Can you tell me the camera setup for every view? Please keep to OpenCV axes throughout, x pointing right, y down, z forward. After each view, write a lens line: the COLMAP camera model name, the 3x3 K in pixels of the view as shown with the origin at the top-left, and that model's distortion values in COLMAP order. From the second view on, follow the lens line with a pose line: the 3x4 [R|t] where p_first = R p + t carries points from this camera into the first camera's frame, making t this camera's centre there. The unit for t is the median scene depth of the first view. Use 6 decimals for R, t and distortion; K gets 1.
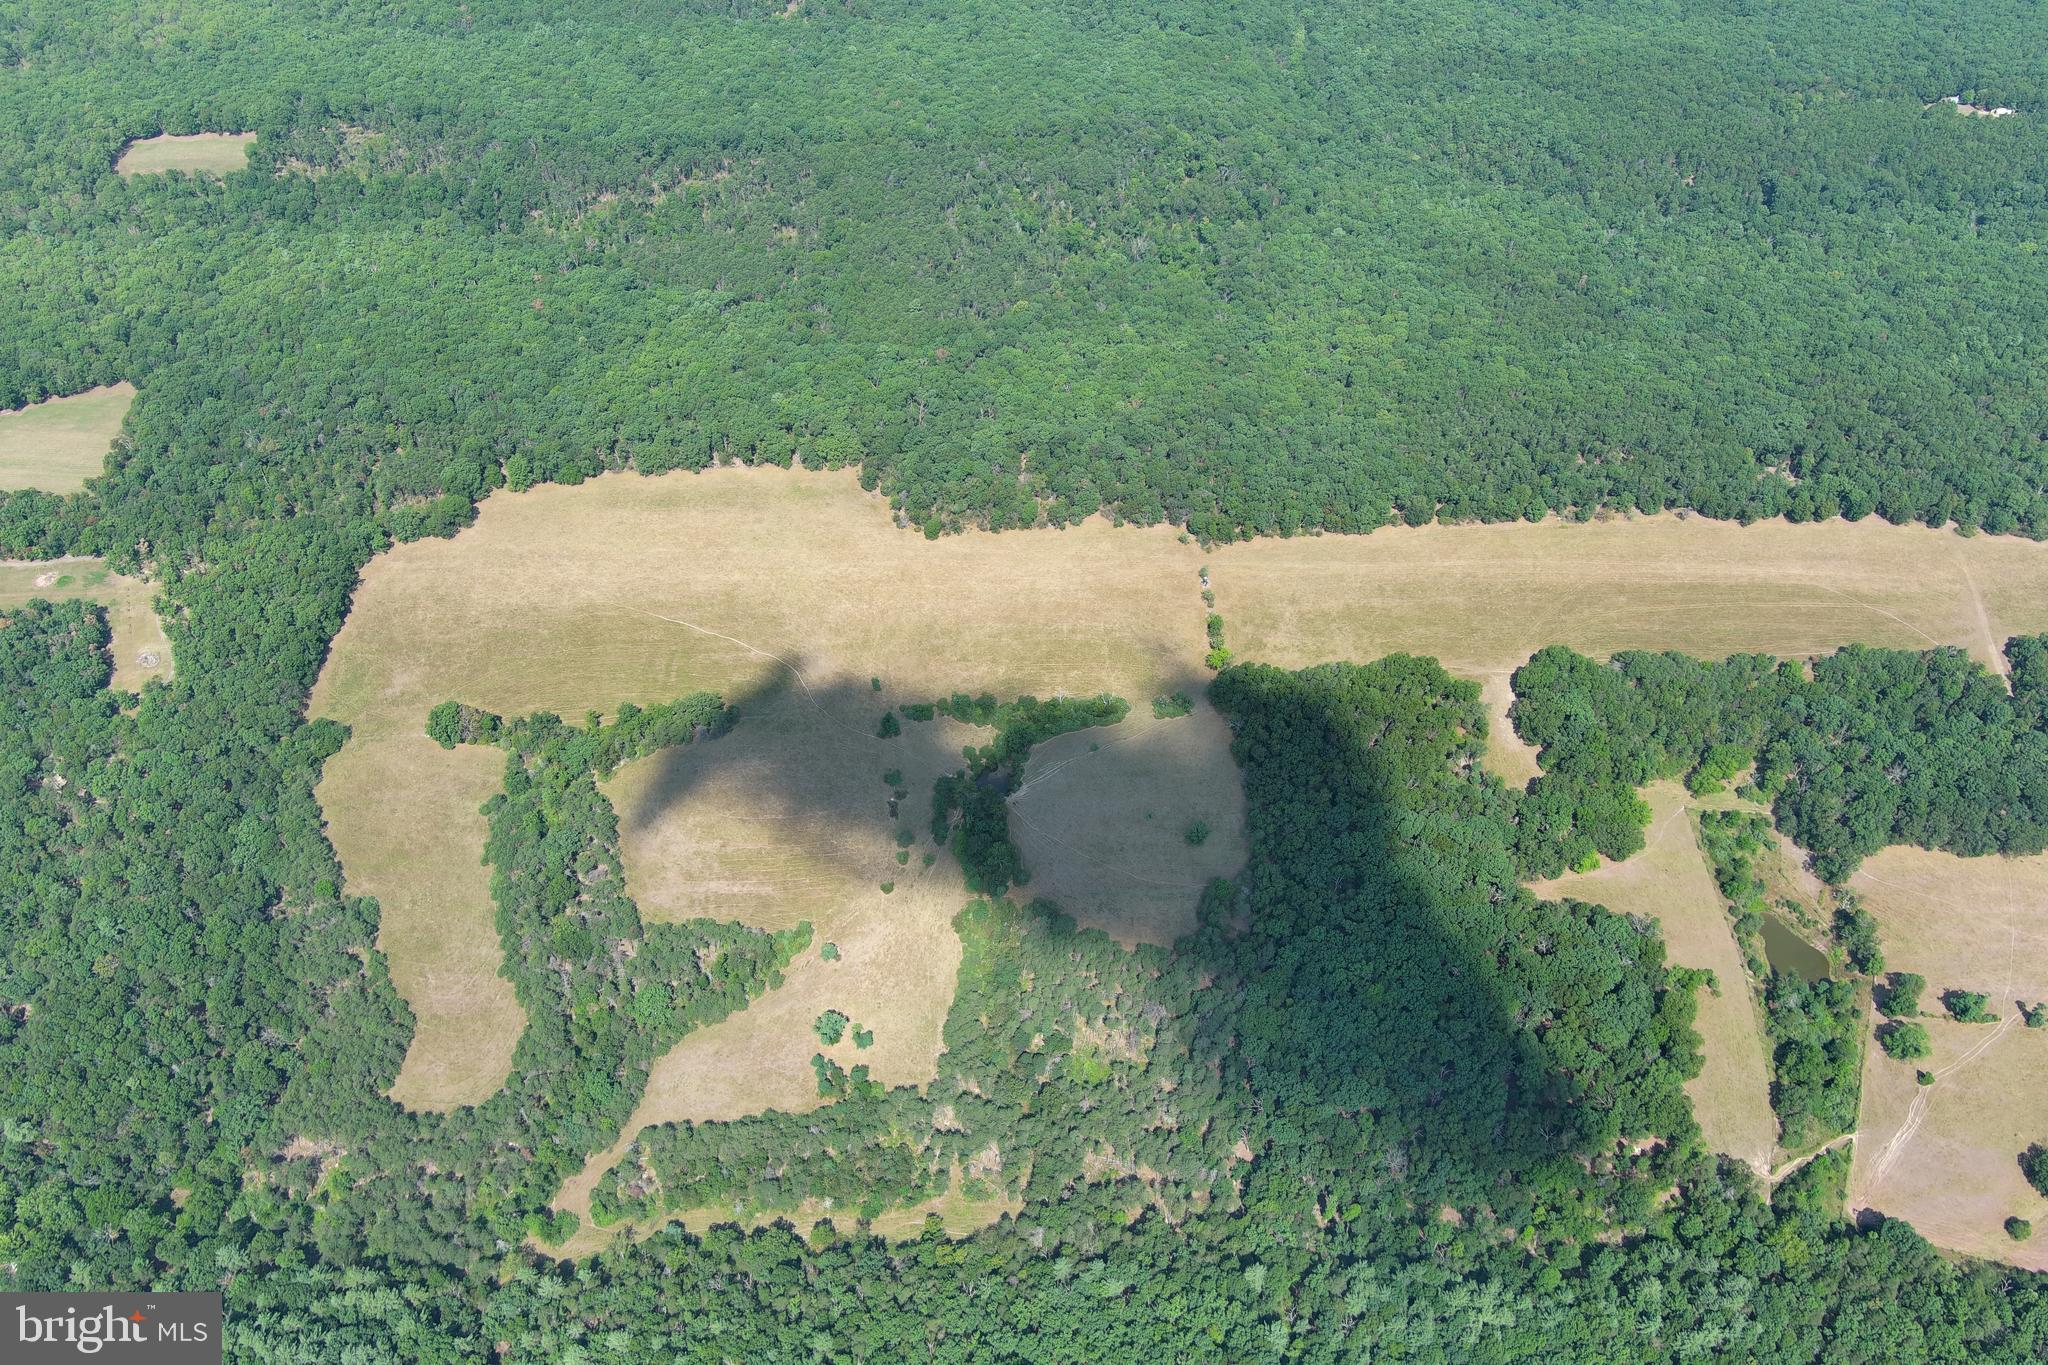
lens RADIAL K [[1589.6, 0, 1024.0], [0, 1589.6, 682.5], [0, 0, 1]] dist [0.014904, 0.003775]
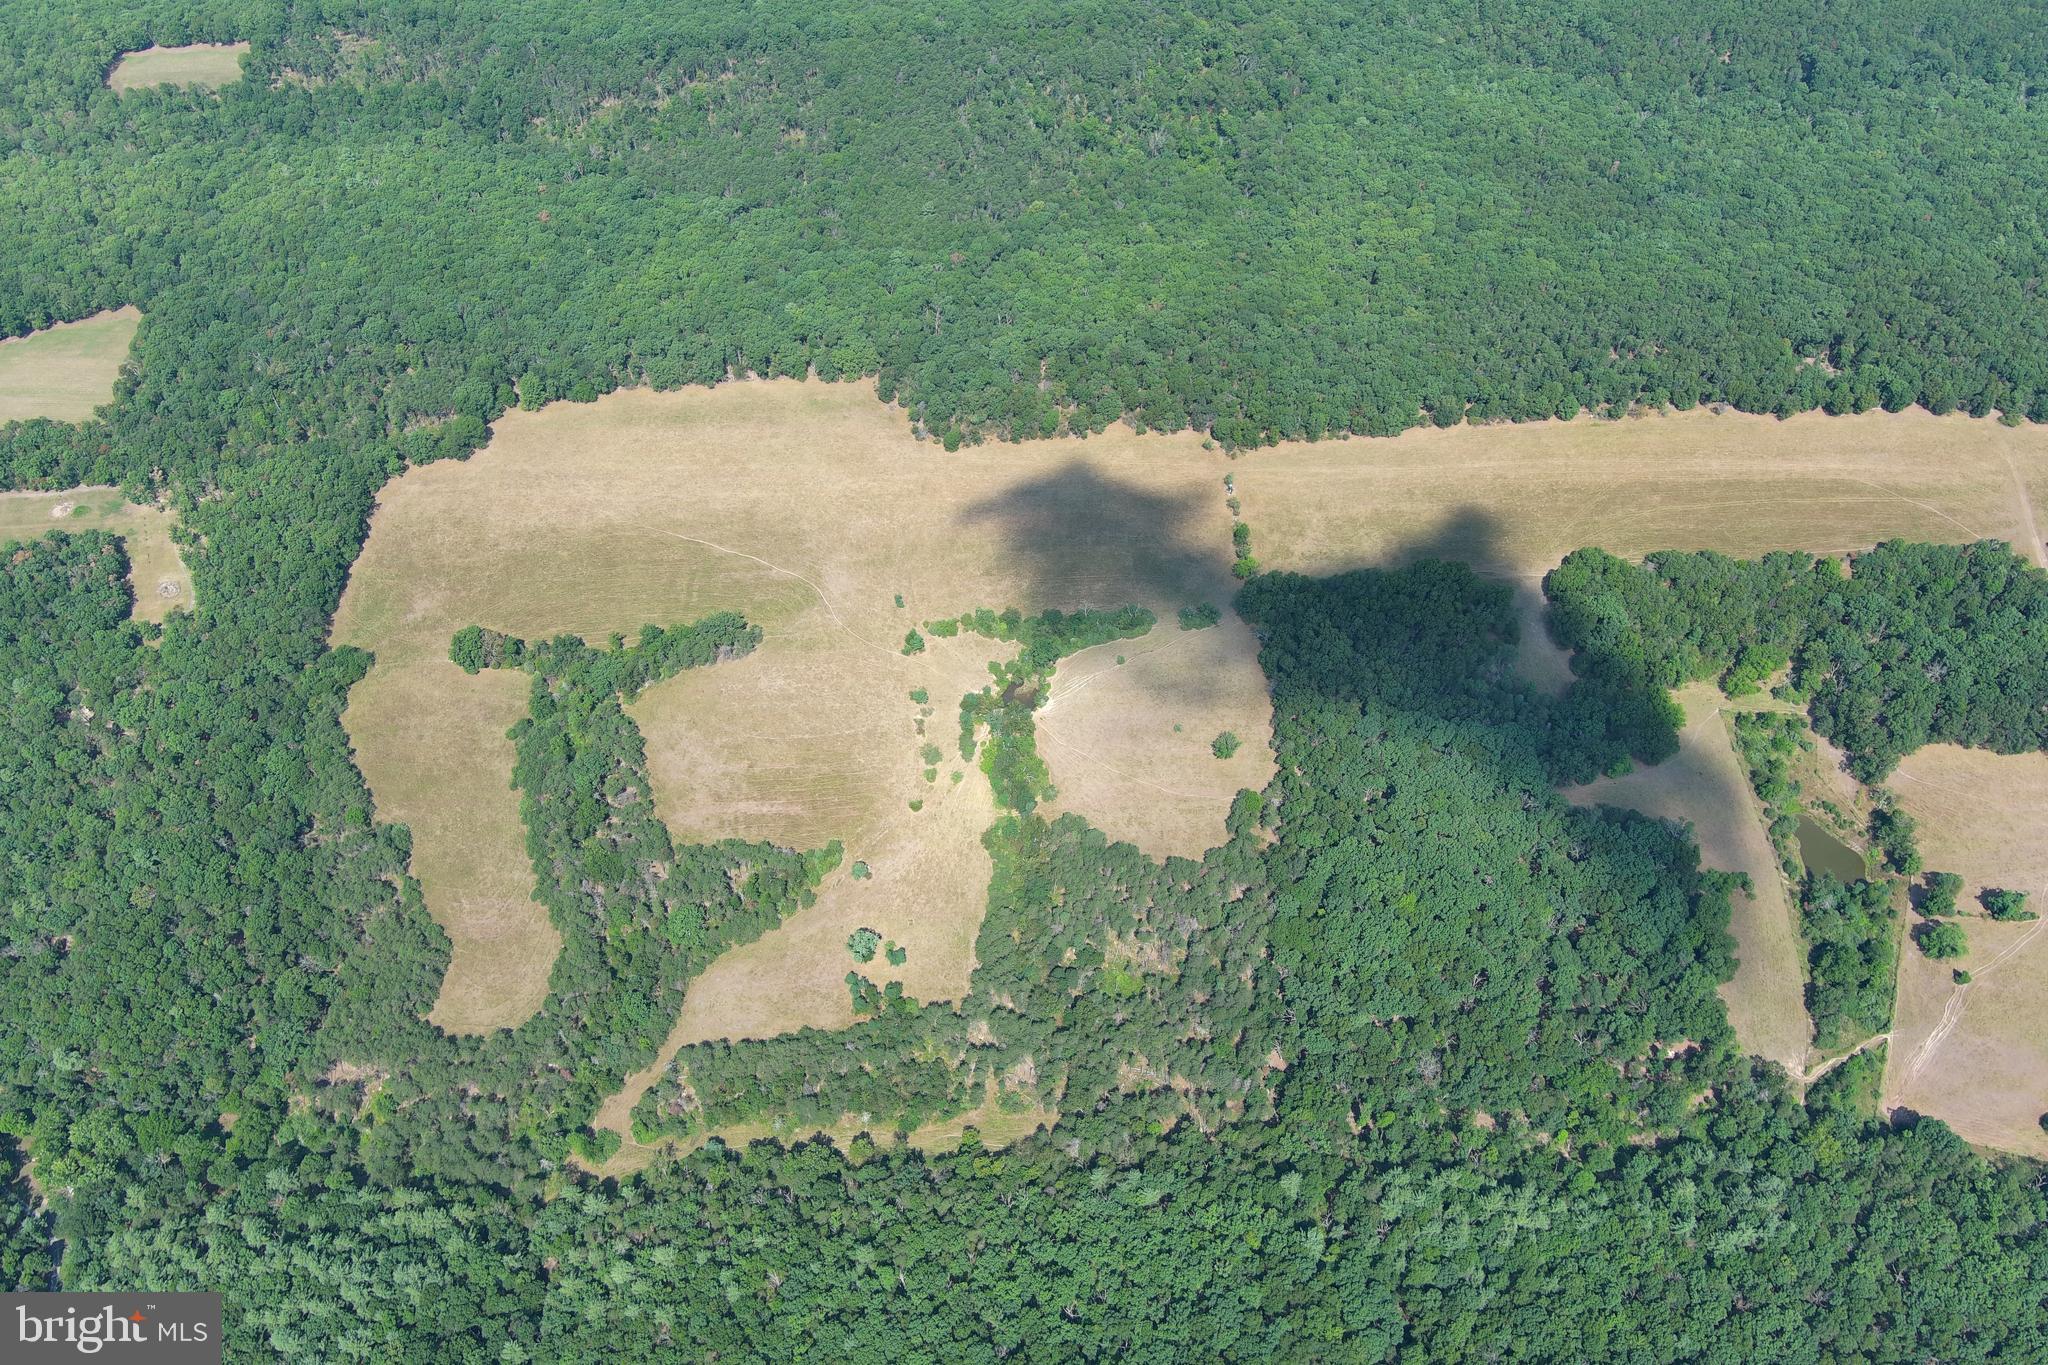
lens RADIAL K [[1589.6, 0, 1024.0], [0, 1589.6, 682.5], [0, 0, 1]] dist [0.014904, 0.003775]
pose [[0.999754, -0.018691, -0.011974, -0.004823], [0.019401, 0.997876, 0.062183, -0.008506], [0.010786, -0.062400, 0.997993, 0.009660]]
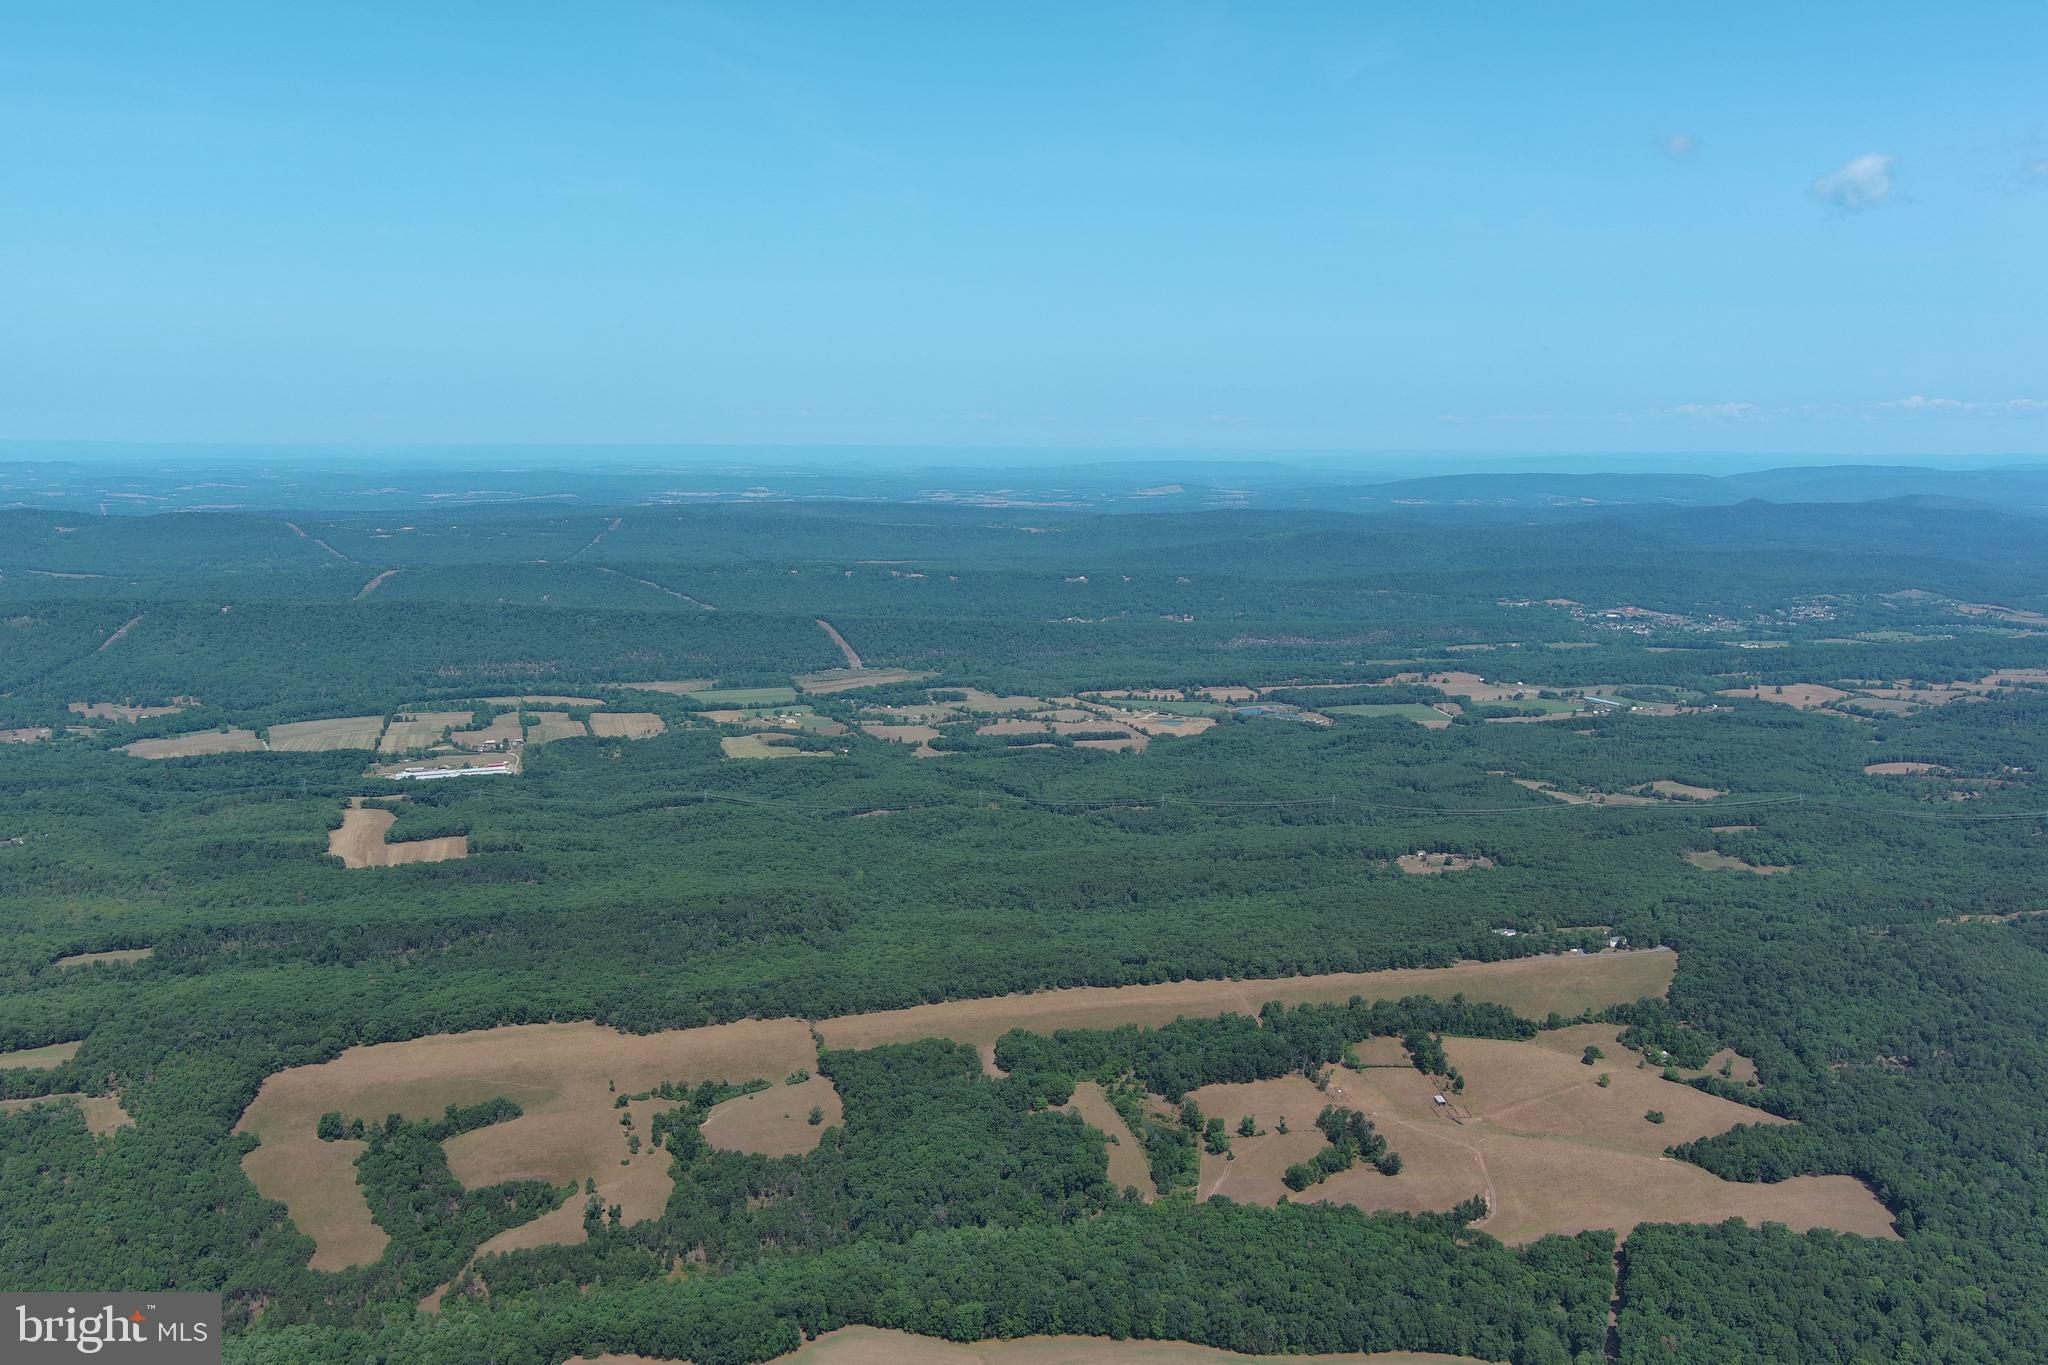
lens RADIAL K [[1589.6, 0, 1024.0], [0, 1589.6, 682.5], [0, 0, 1]] dist [0.014904, 0.003775]
pose [[0.972629, -0.035248, 0.229673, -0.046977], [0.177246, 0.751697, -0.635244, 0.865507], [-0.150253, 0.658566, 0.737370, -0.579228]]
